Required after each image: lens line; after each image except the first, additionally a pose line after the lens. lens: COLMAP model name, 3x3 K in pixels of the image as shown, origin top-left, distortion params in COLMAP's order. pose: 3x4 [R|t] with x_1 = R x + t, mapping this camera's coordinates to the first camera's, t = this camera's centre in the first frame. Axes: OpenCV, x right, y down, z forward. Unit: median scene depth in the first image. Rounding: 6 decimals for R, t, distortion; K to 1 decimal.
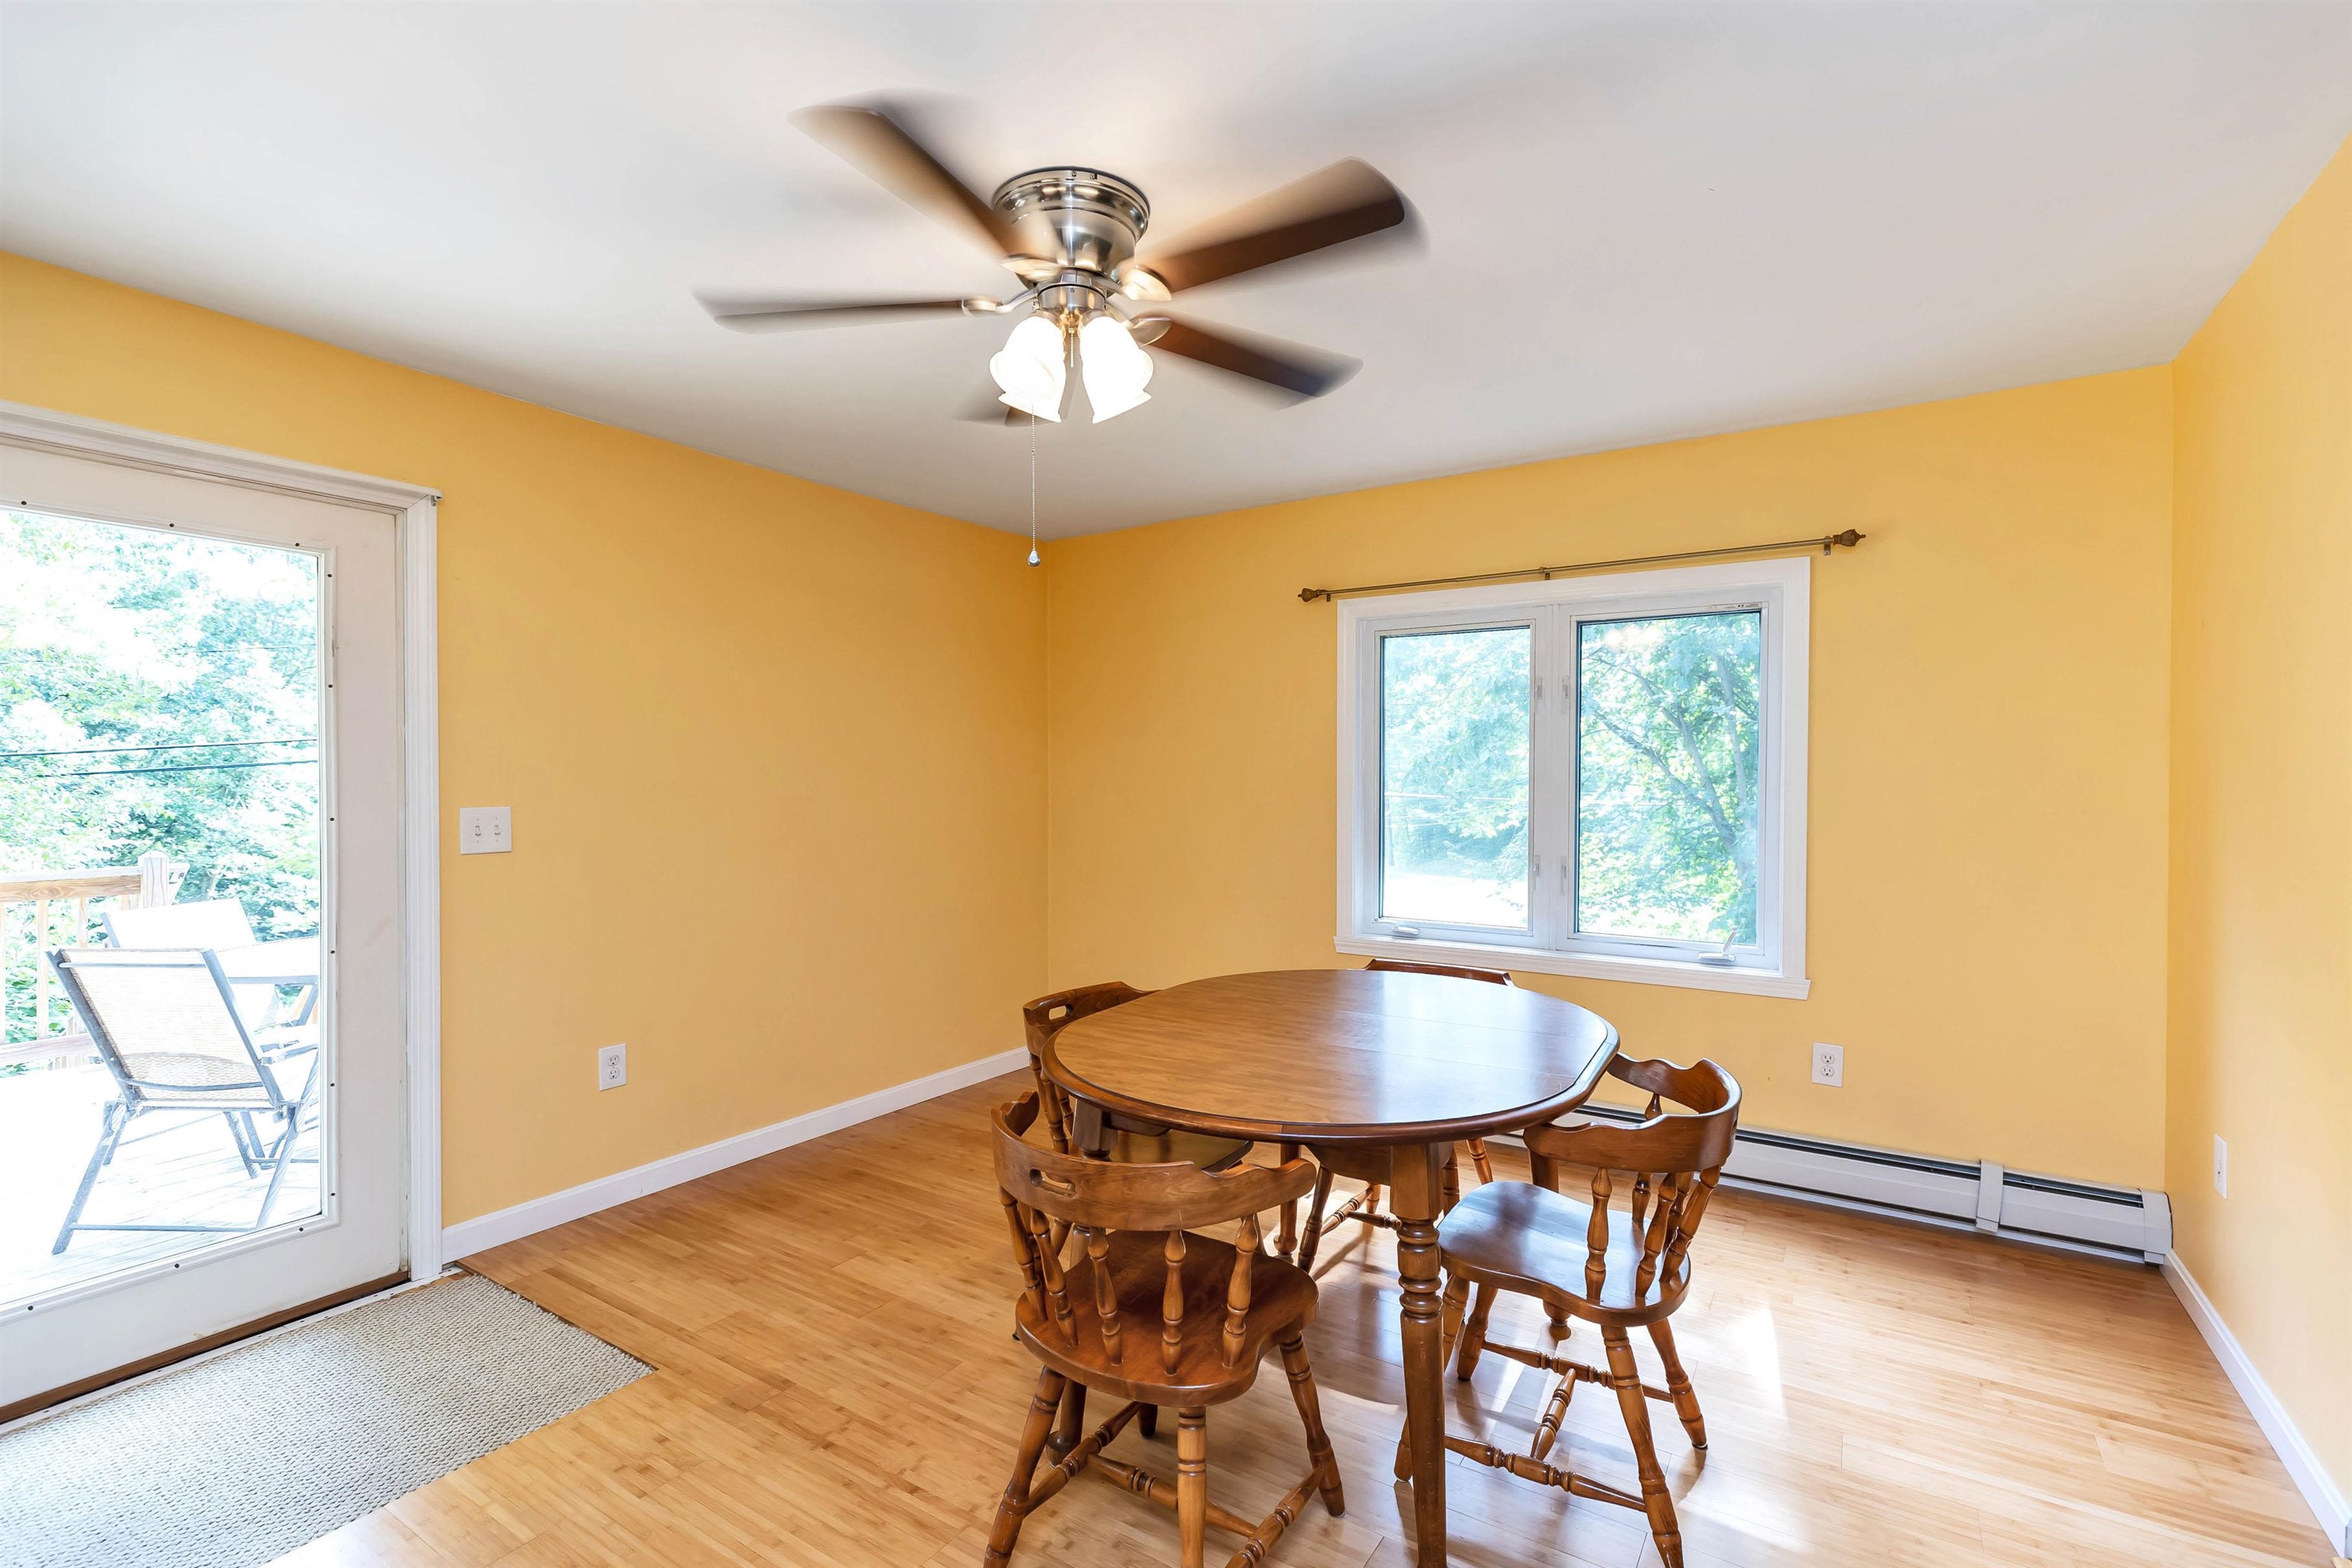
lens RADIAL K [[1051.1, 0, 1190.3], [0, 1051.1, 782.7], [0, 0, 1]] dist [0.005127, 0.000809]
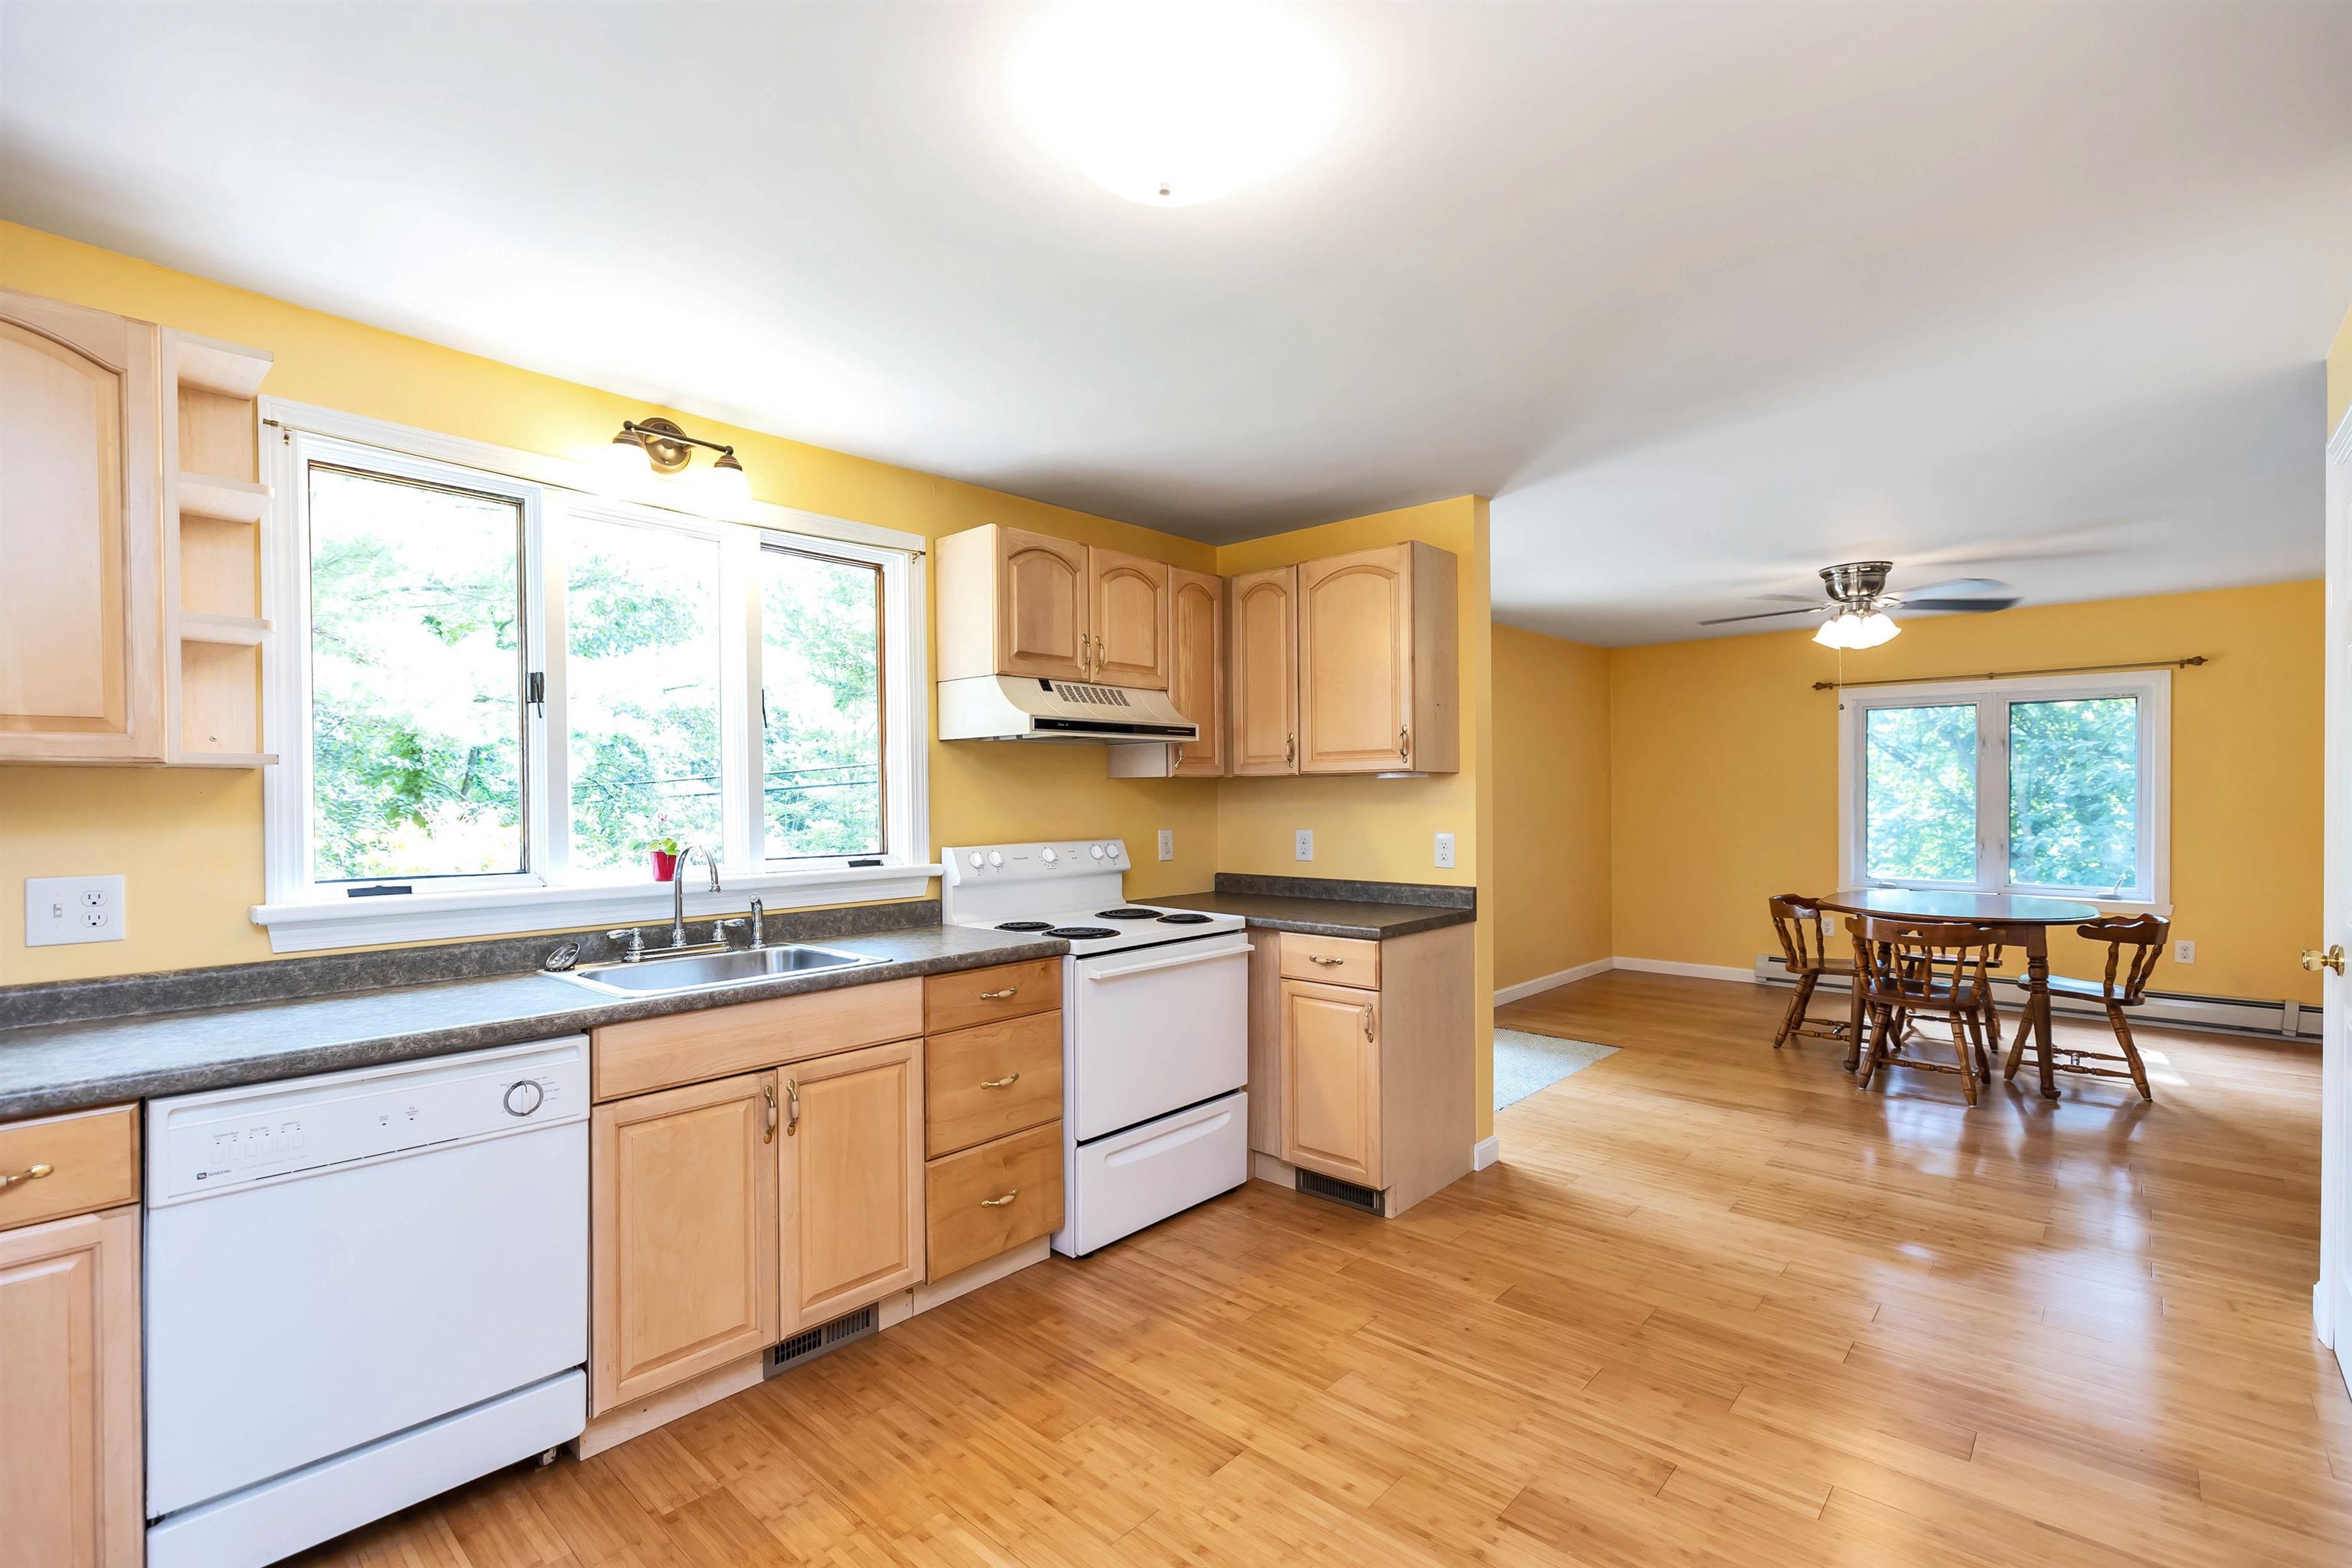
lens RADIAL K [[1051.1, 0, 1159.4], [0, 1051.1, 790.9], [0, 0, 1]] dist [0.005127, 0.000809]
pose [[0.983786, -0.000868, -0.179346, -0.788314], [-0.000161, 0.999984, -0.005721, 0.001825], [0.179348, 0.005657, 0.983769, -1.084581]]
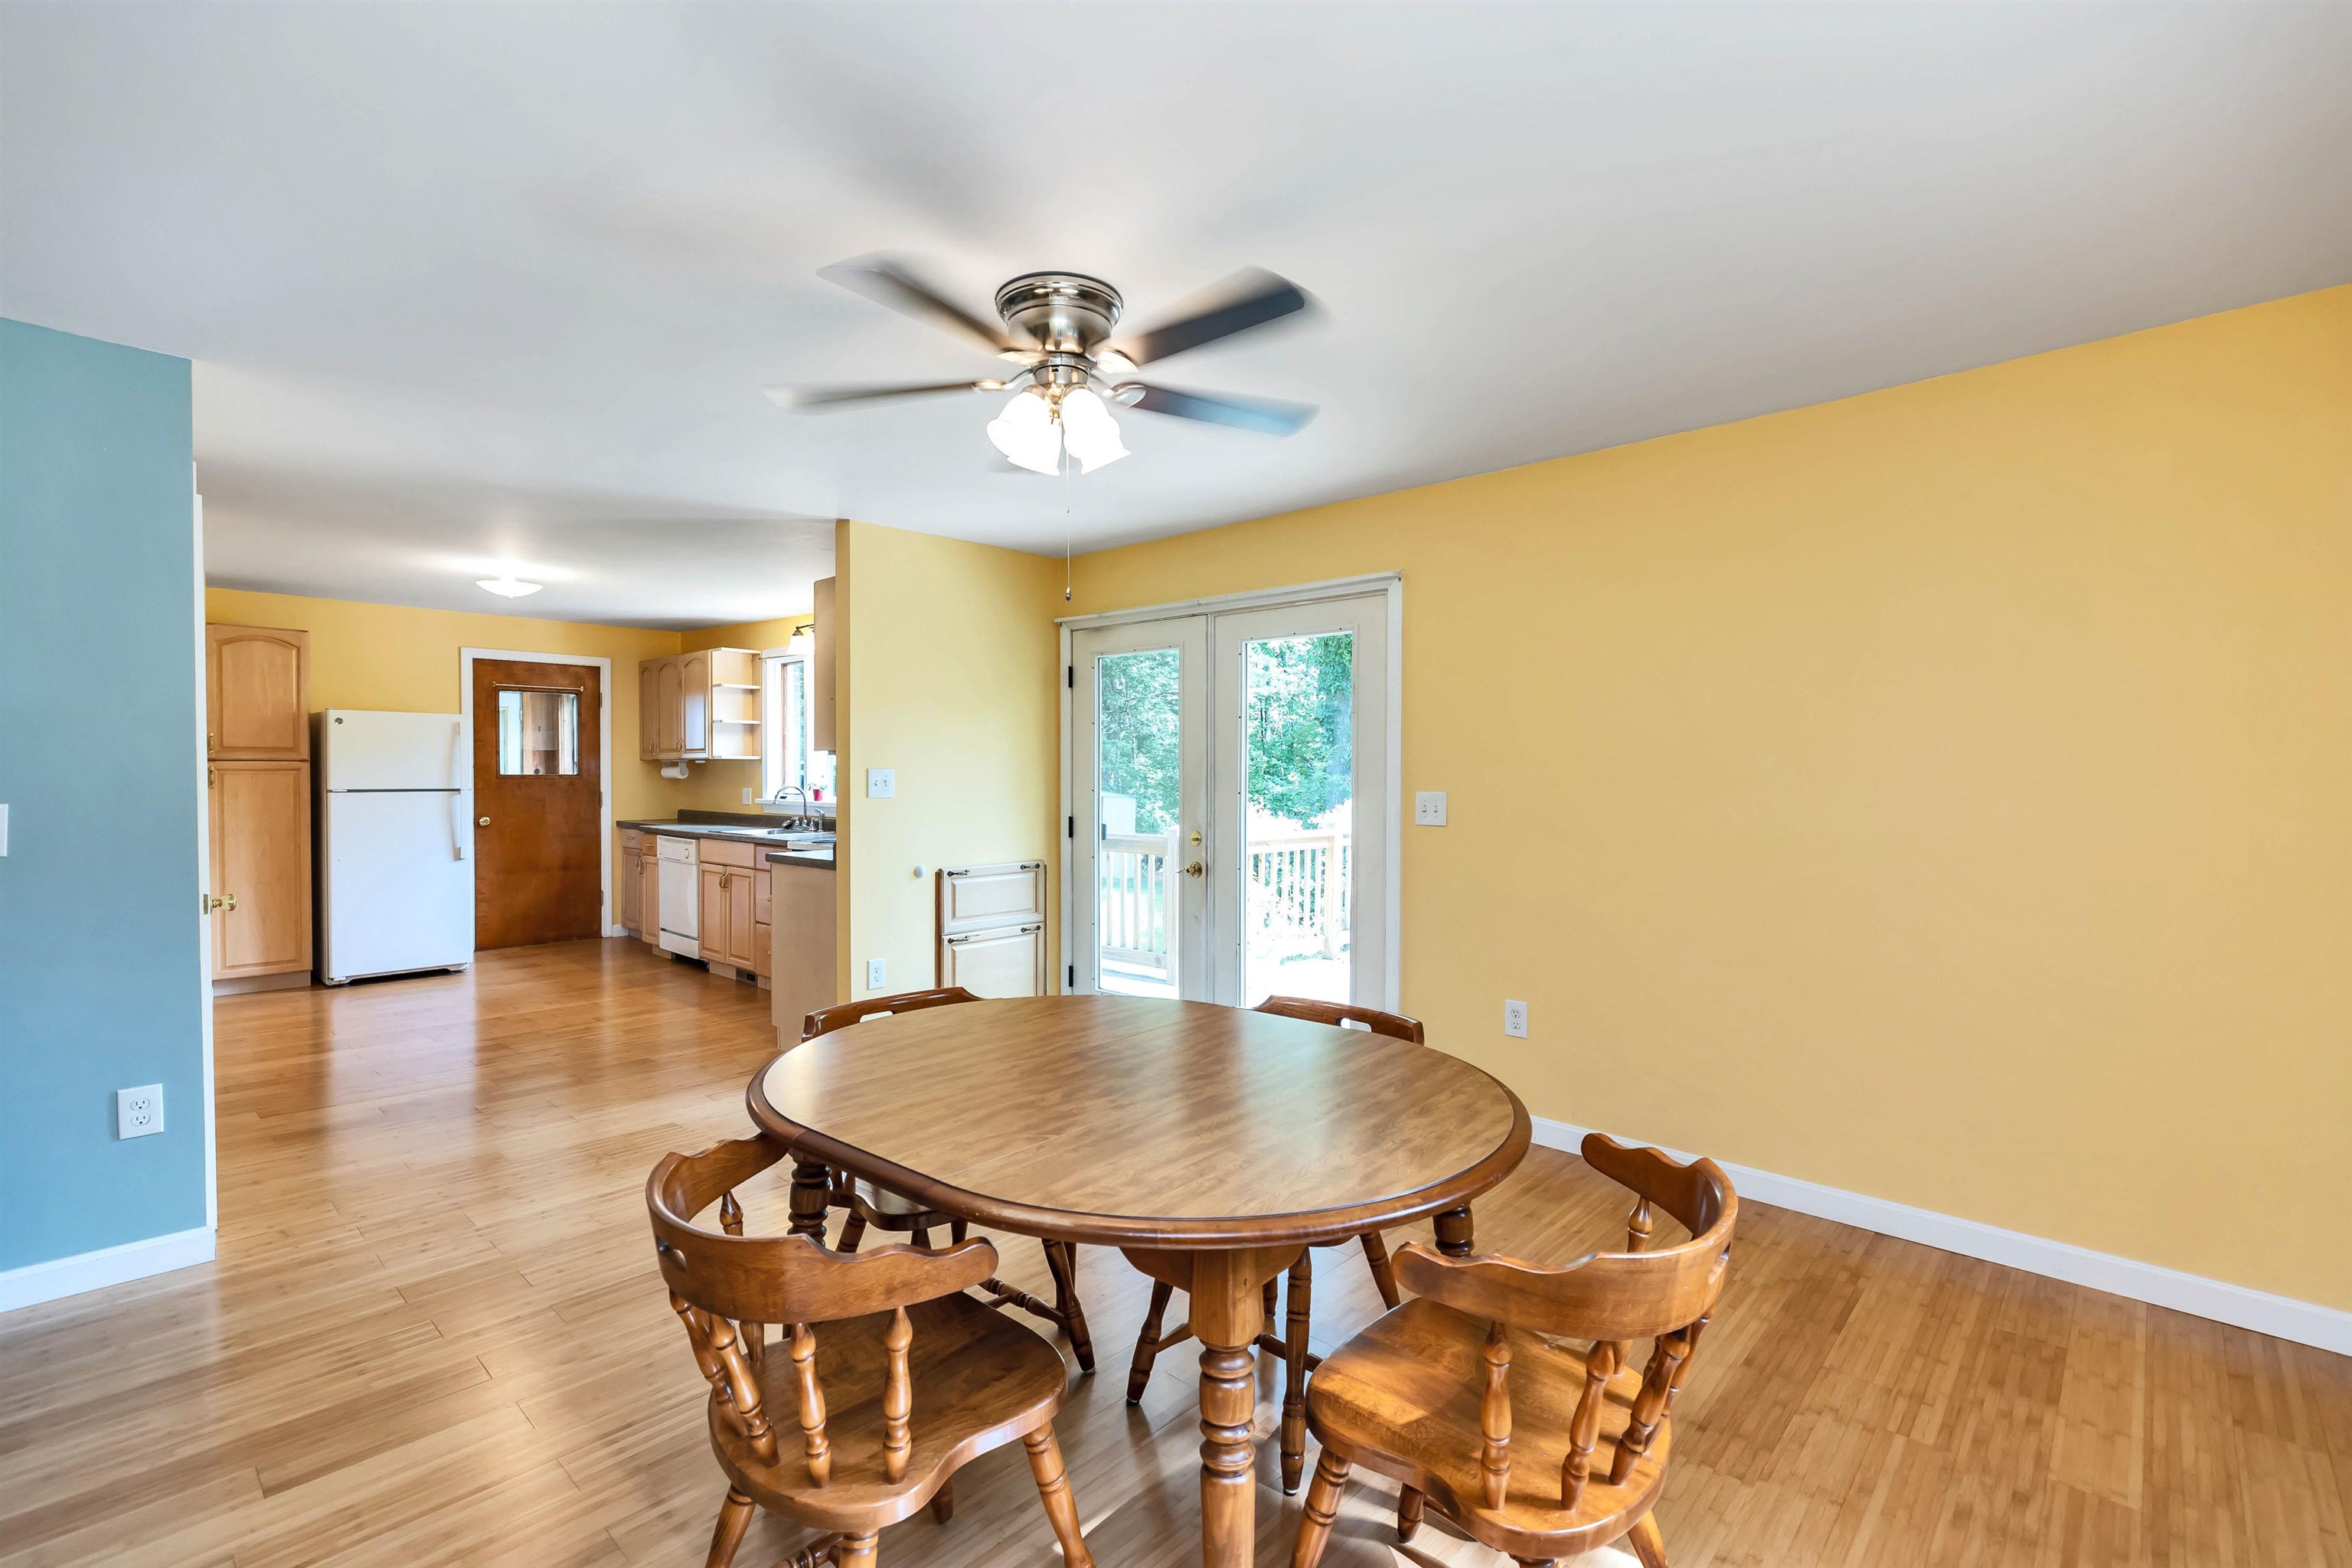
lens RADIAL K [[1051.1, 0, 1178.3], [0, 1051.1, 786.7], [0, 0, 1]] dist [0.005127, 0.000809]
pose [[-0.173816, 0.007469, -0.984750, 1.297749], [-0.006750, 0.999939, 0.008776, 0.026436], [0.984755, 0.008173, -0.173755, 1.667791]]
